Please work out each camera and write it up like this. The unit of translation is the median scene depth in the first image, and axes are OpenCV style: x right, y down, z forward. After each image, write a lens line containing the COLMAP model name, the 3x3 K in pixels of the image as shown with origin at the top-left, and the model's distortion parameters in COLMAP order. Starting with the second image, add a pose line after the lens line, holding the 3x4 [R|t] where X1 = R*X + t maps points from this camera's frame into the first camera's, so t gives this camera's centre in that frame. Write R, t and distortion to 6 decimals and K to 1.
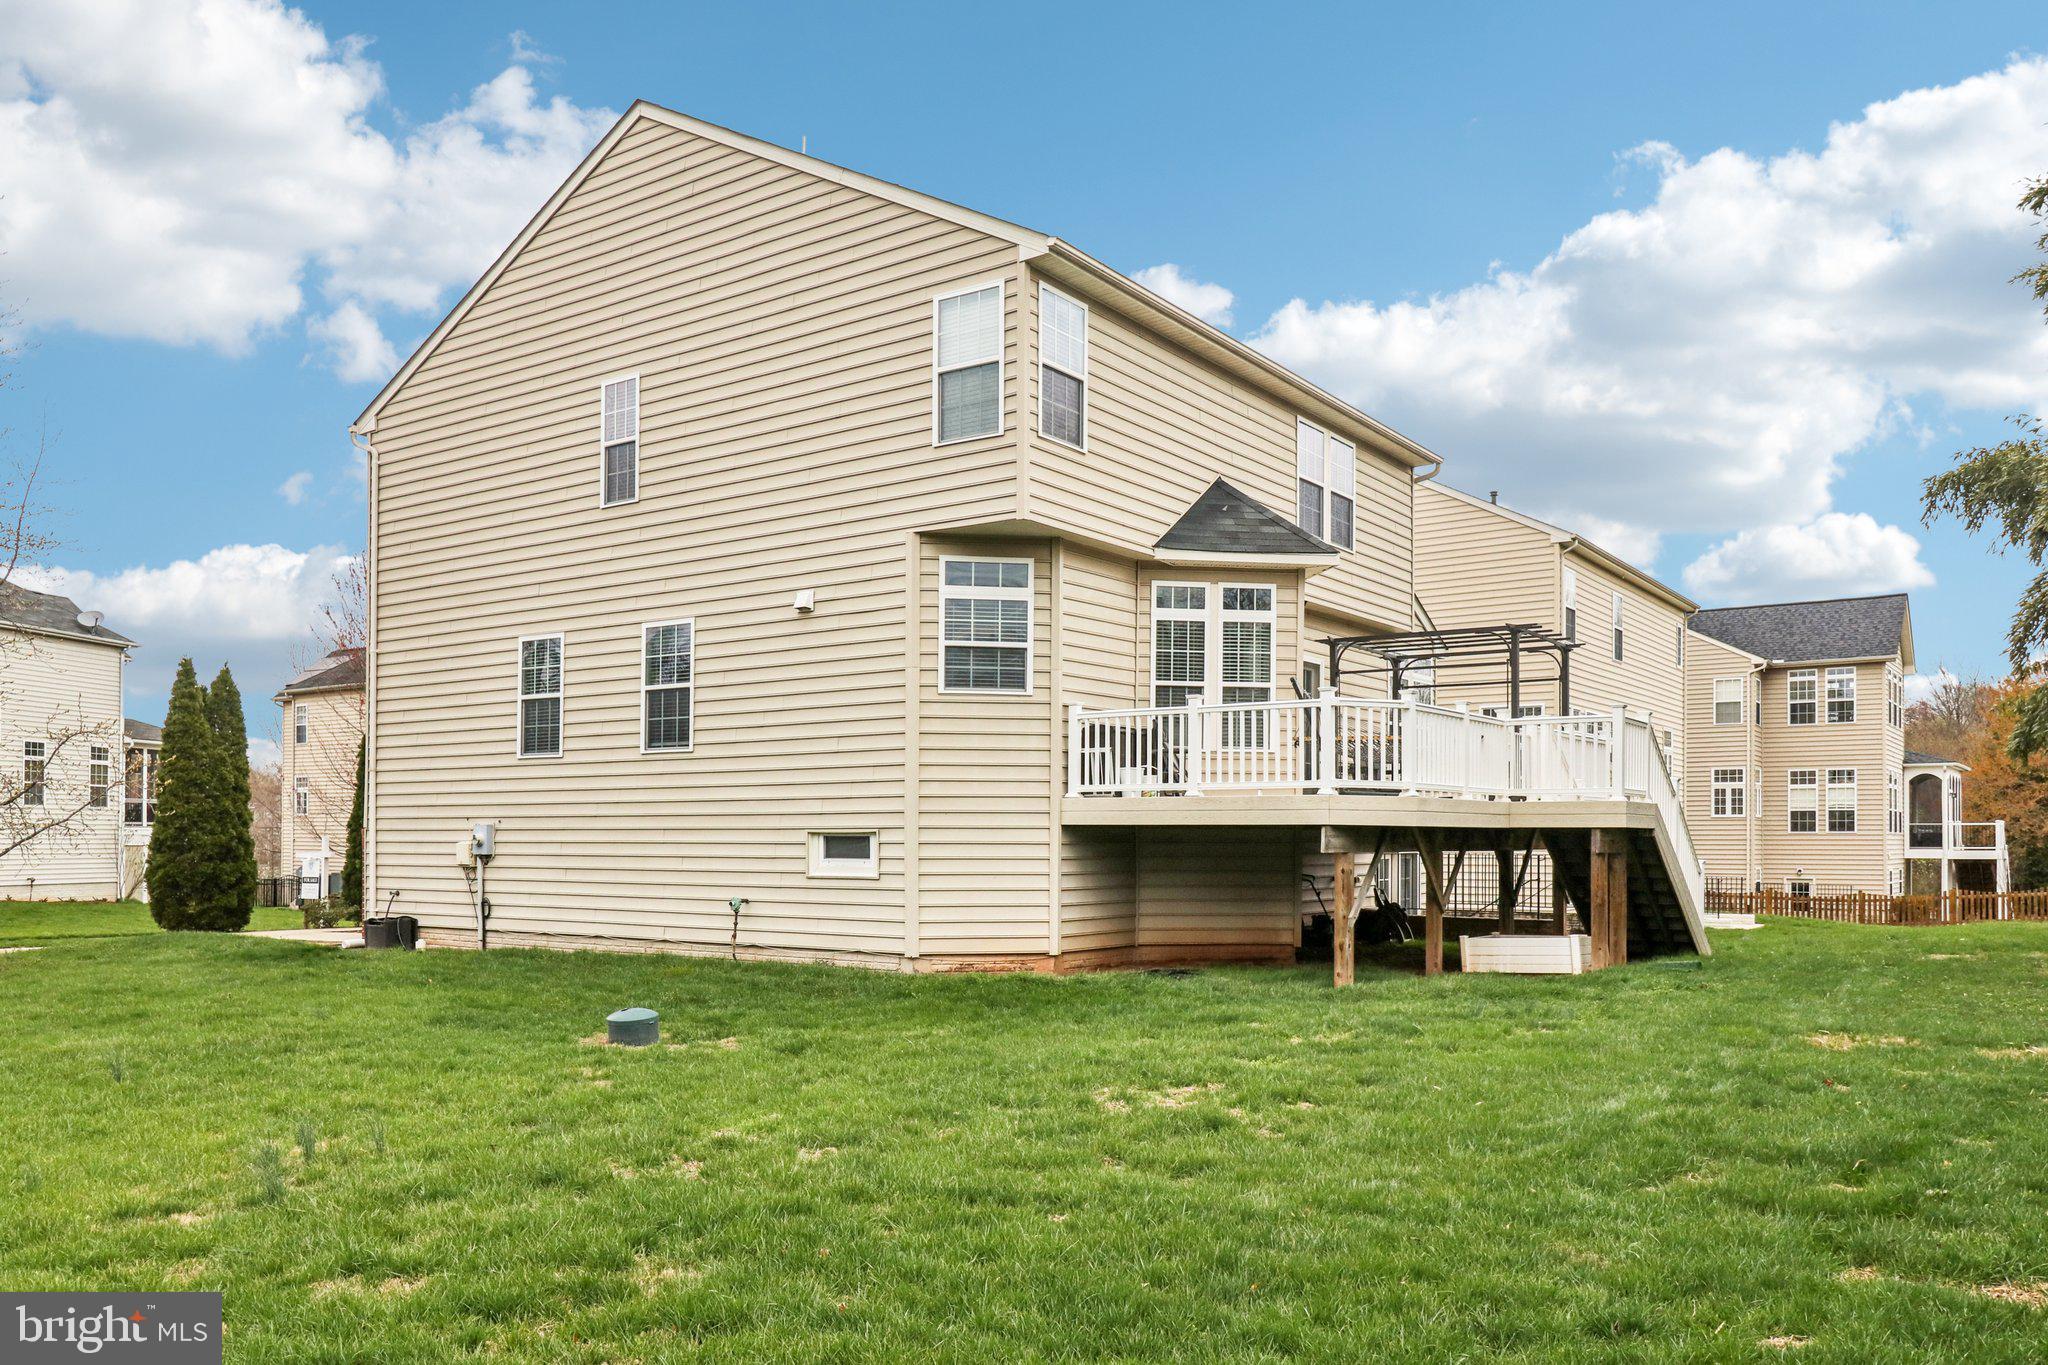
lens RADIAL K [[1512.4, 0, 1040.6], [0, 1512.4, 765.3], [0, 0, 1]] dist [0.006545, 0.014053]
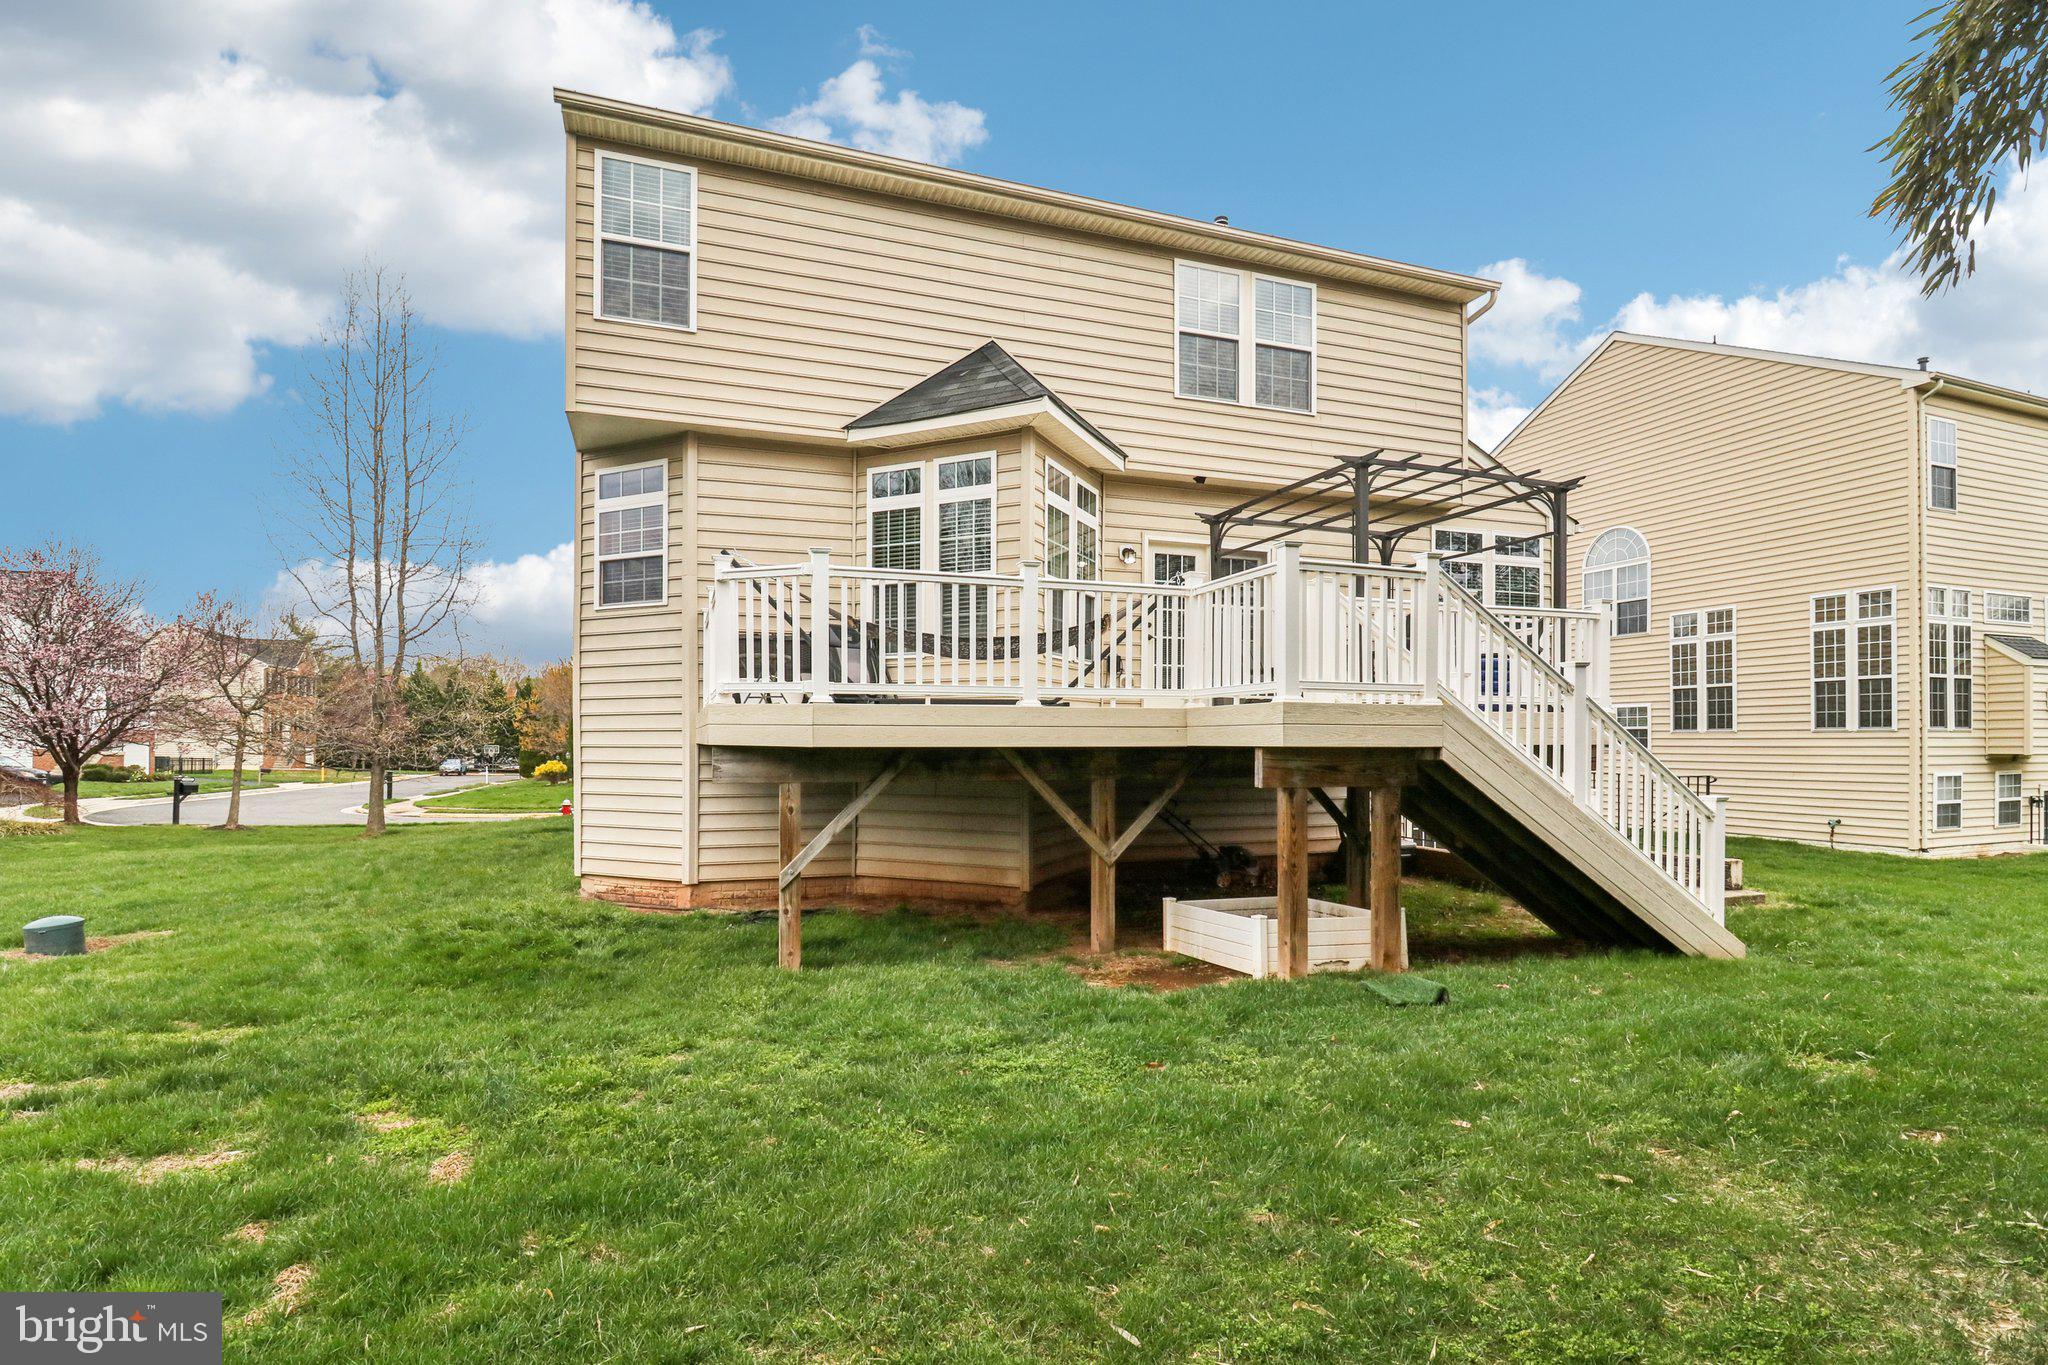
lens RADIAL K [[977.3, 0, 983.4], [0, 977.3, 724.0], [0, 0, 1]] dist [-0.000048, -0.007269]
pose [[0.821595, -0.011529, -0.569955, 0.456592], [0.027557, 0.999430, 0.019508, 0.018995], [0.569405, -0.031735, 0.821444, 0.560514]]
